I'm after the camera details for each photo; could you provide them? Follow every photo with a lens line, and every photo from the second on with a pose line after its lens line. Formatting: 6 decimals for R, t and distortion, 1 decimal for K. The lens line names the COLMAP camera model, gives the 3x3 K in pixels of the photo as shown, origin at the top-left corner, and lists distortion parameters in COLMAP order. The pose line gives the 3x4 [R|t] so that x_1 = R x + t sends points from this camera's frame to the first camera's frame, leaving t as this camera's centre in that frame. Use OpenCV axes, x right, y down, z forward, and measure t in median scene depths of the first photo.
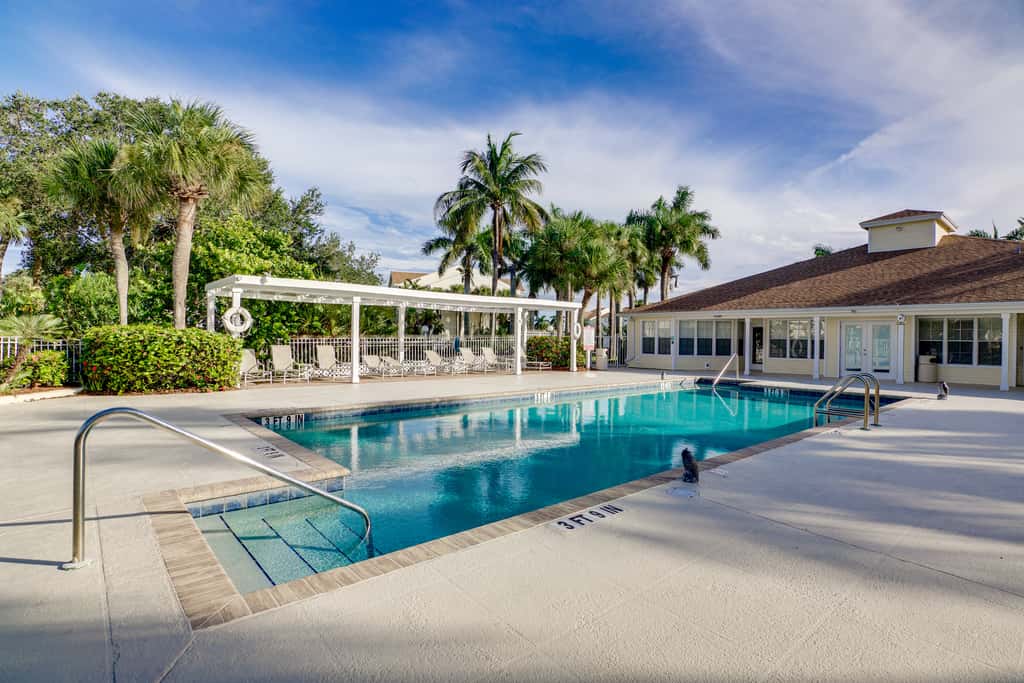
lens RADIAL K [[506.4, 0, 516.1], [0, 506.4, 342.8], [0, 0, 1]] dist [0.002076, -0.003822]
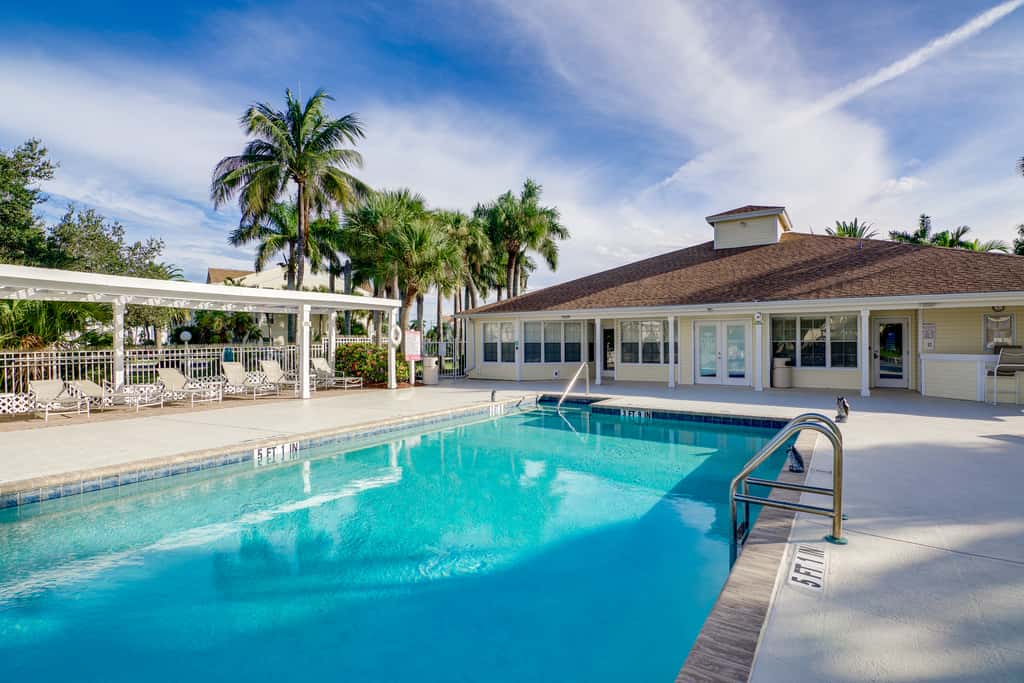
lens RADIAL K [[506.4, 0, 509.7], [0, 506.4, 341.4], [0, 0, 1]] dist [0.002076, -0.003822]
pose [[0.964630, -0.014611, 0.263204, 0.068137], [0.017934, 0.999787, -0.010227, -0.003033], [-0.262998, 0.014585, 0.964686, 0.170017]]
